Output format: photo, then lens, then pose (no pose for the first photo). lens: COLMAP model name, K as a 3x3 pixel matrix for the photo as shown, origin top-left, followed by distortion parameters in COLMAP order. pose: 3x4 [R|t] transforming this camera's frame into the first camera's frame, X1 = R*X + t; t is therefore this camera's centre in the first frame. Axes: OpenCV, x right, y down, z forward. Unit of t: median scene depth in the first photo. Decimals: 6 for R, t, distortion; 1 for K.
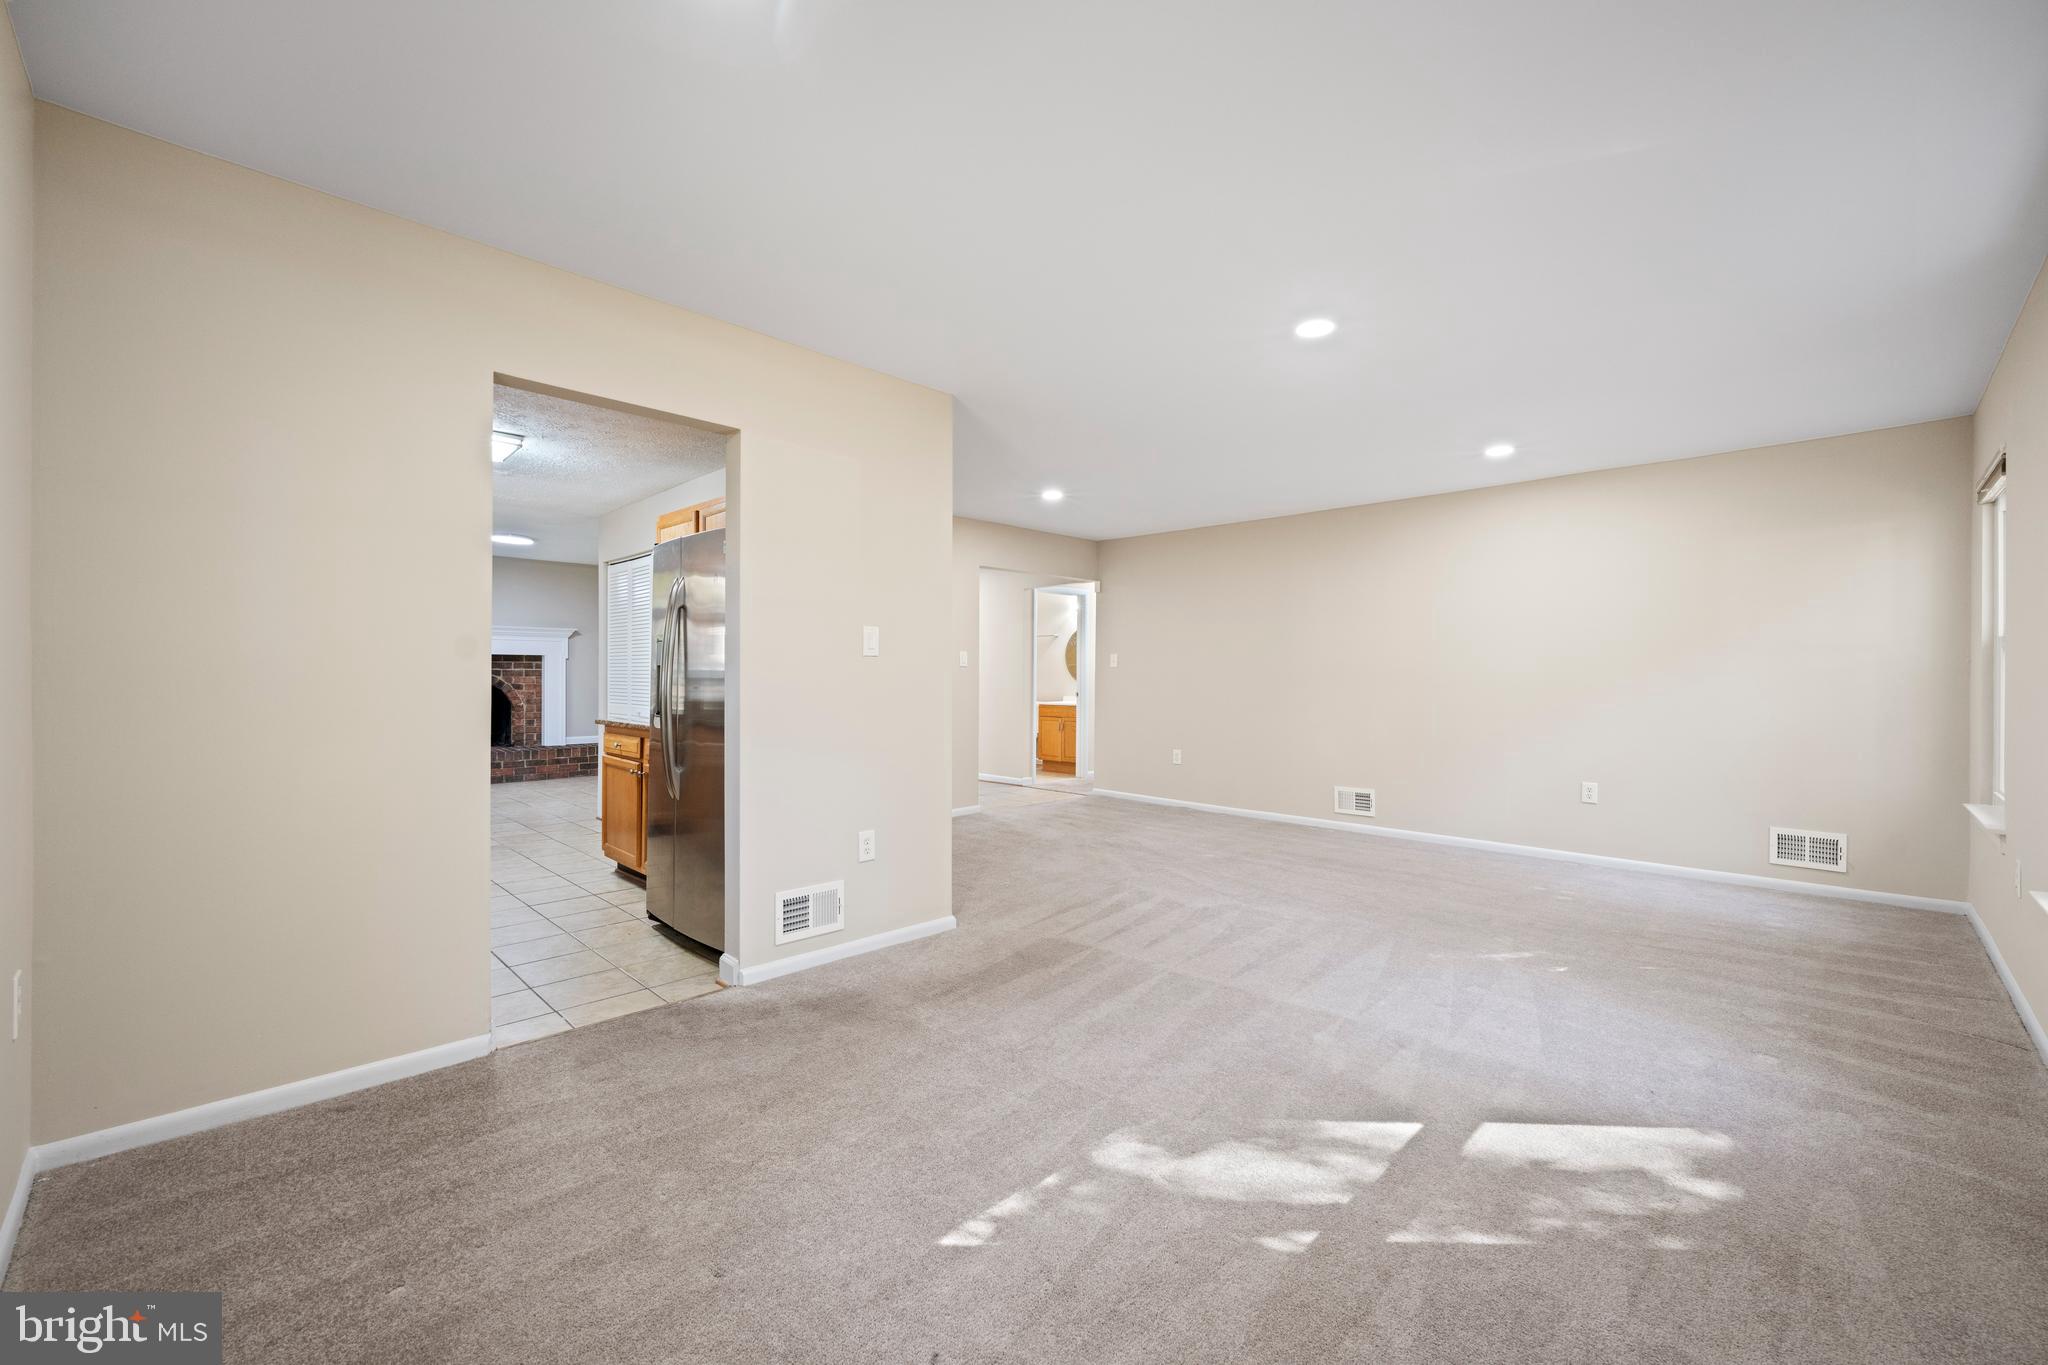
lens RADIAL K [[831.5, 0, 1030.1], [0, 831.5, 676.7], [0, 0, 1]] dist [-0.002083, -0.000092]
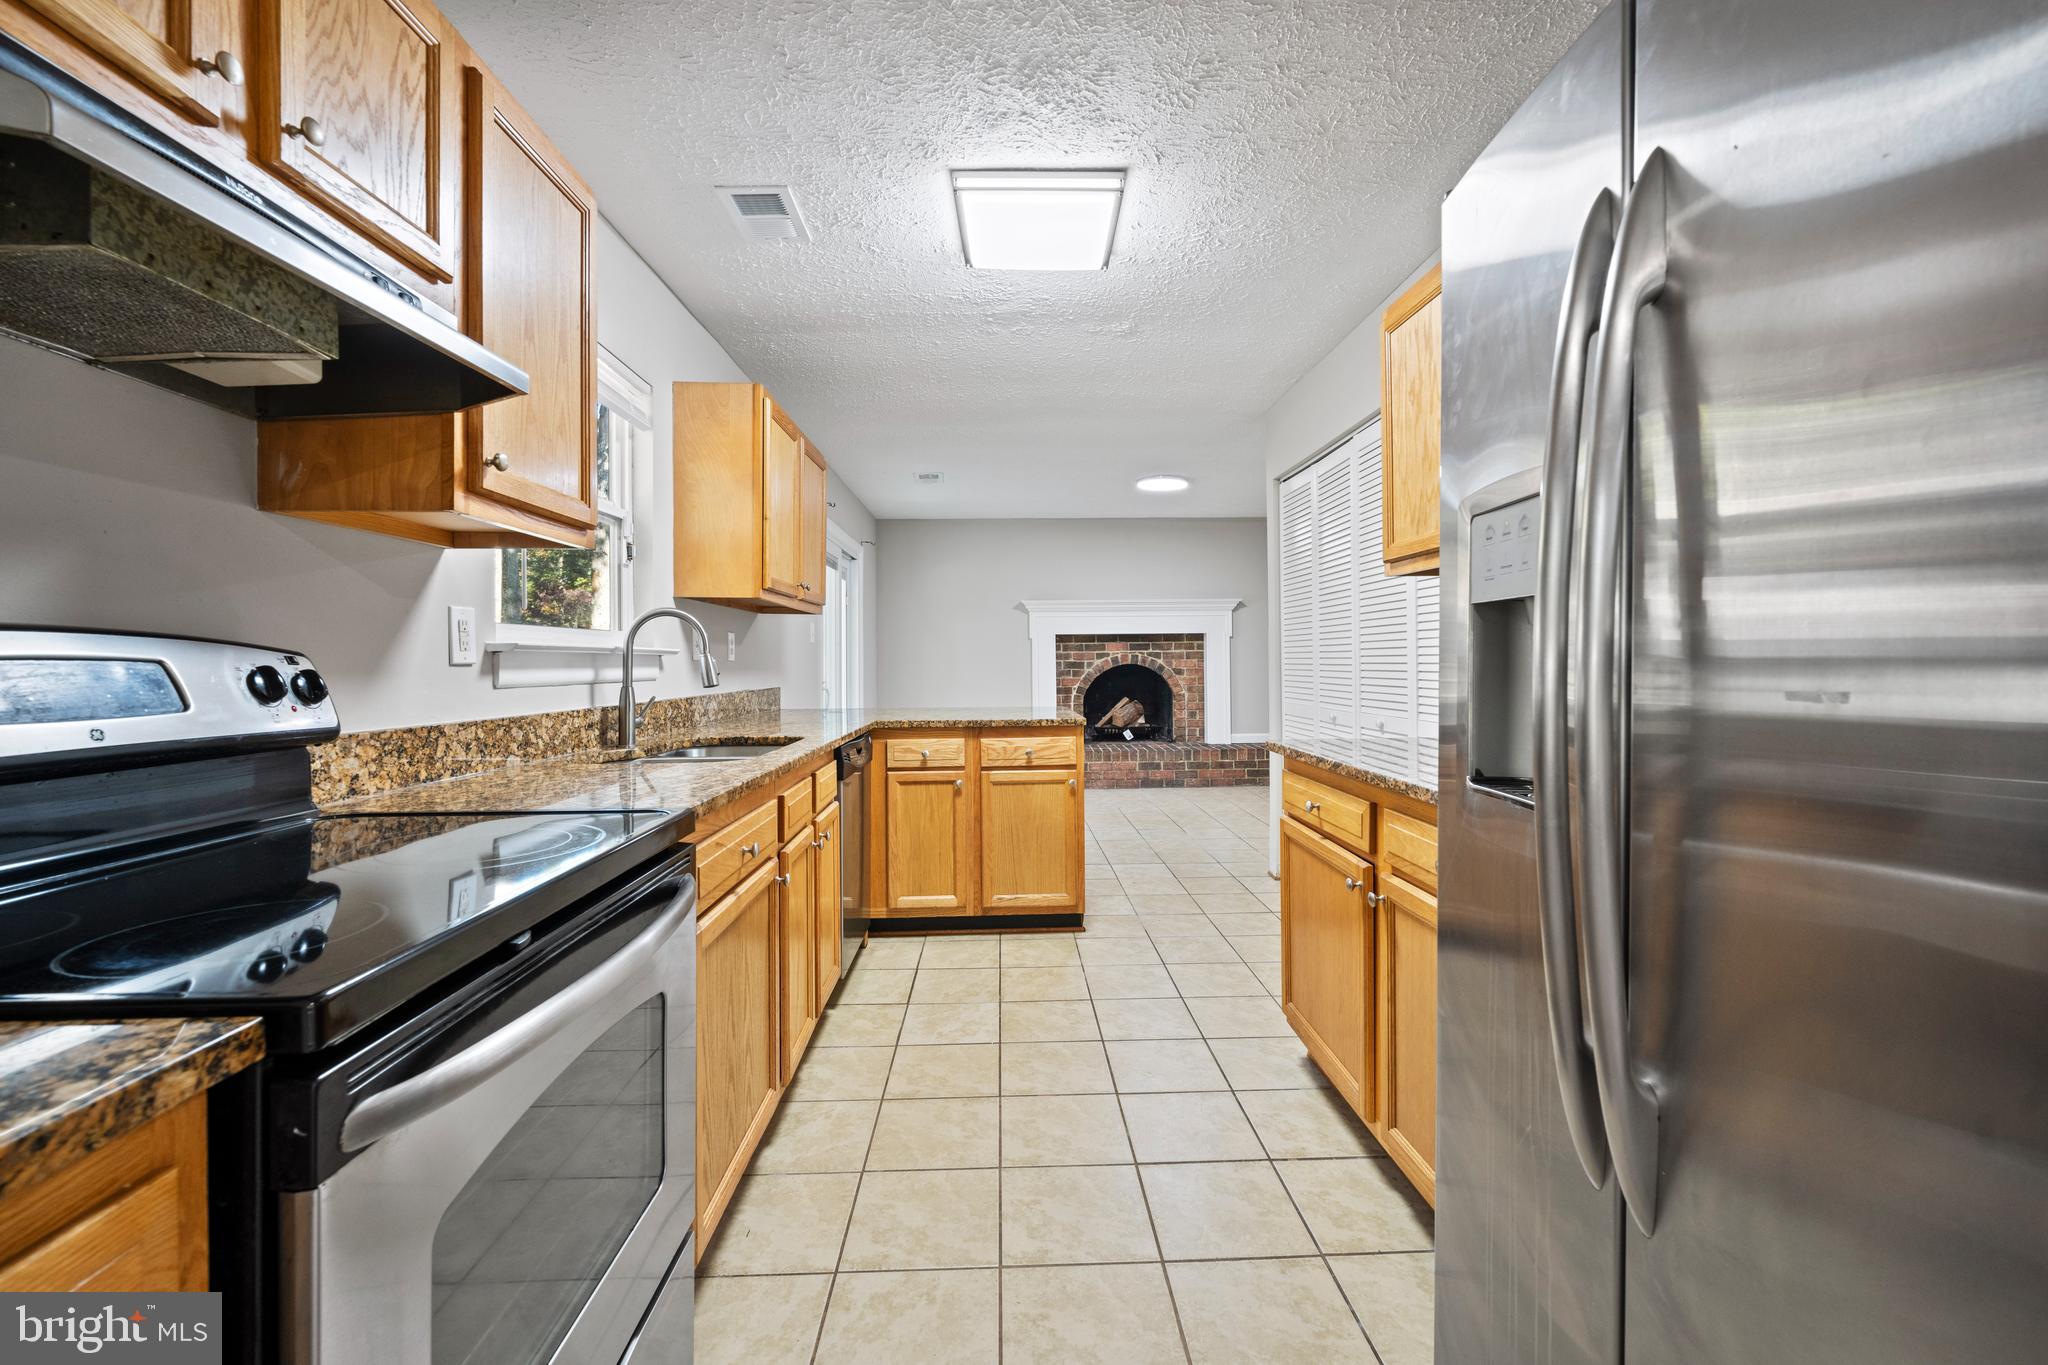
lens RADIAL K [[820.7, 0, 1031.9], [0, 820.7, 656.6], [0, 0, 1]] dist [-0.000186, 0.000100]
pose [[0.727411, -0.010625, -0.686120, -0.157002], [0.008167, 0.999943, -0.006826, 0.001372], [0.686153, -0.000639, 0.727457, 0.297682]]
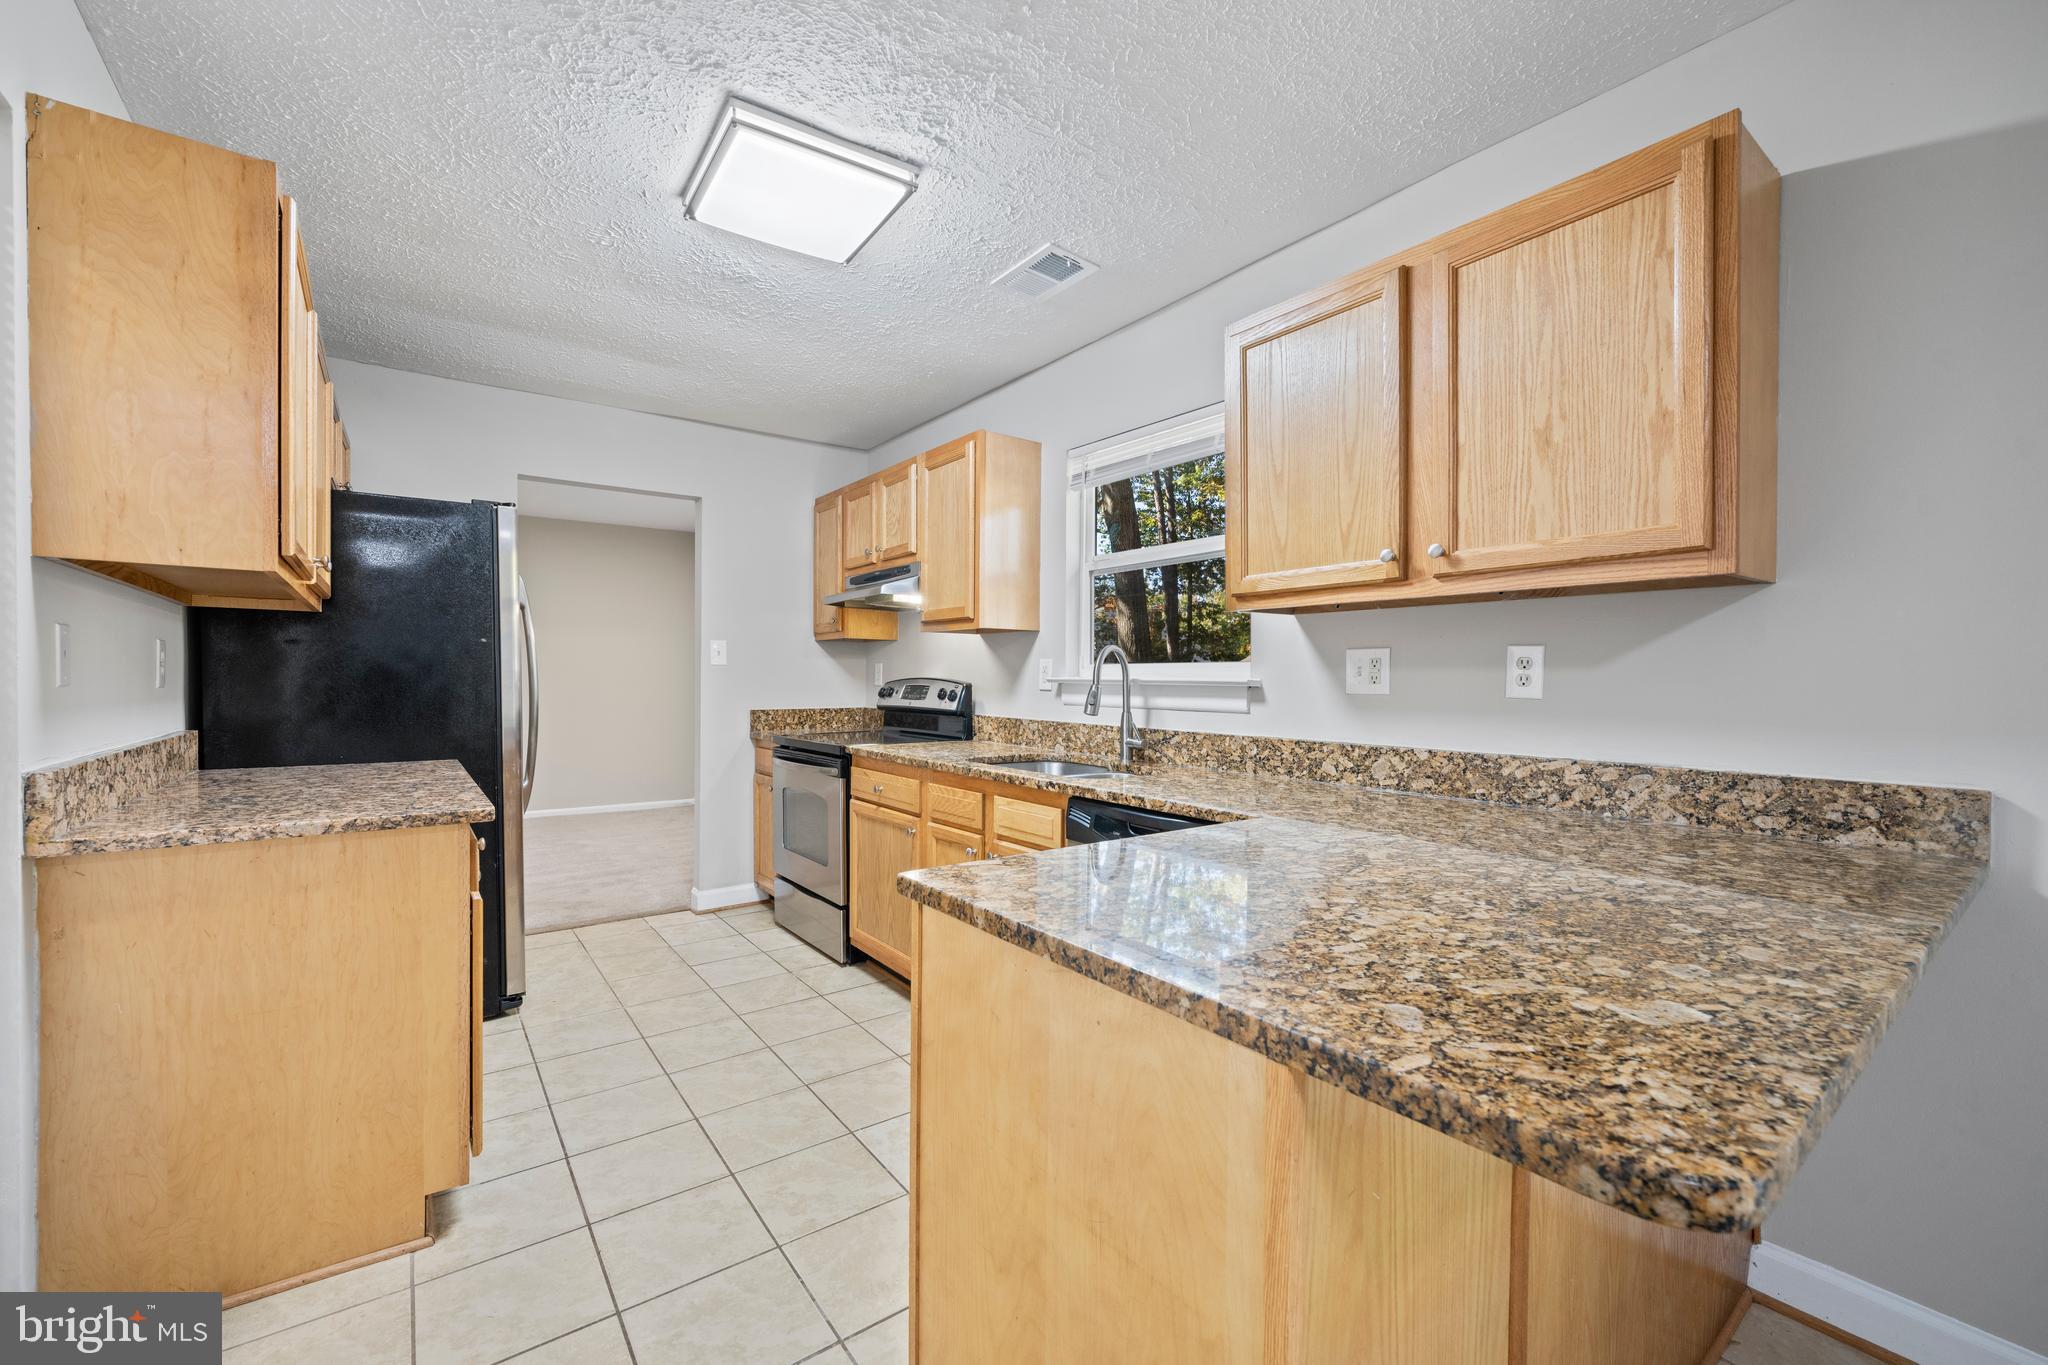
lens RADIAL K [[828.5, 0, 1017.0], [0, 828.5, 674.4], [0, 0, 1]] dist [0.000977, 0.000051]
pose [[-0.987655, -0.010342, 0.156305, -0.431762], [-0.011281, 0.999923, -0.005117, -0.004150], [-0.156240, -0.006817, -0.987696, 0.711982]]
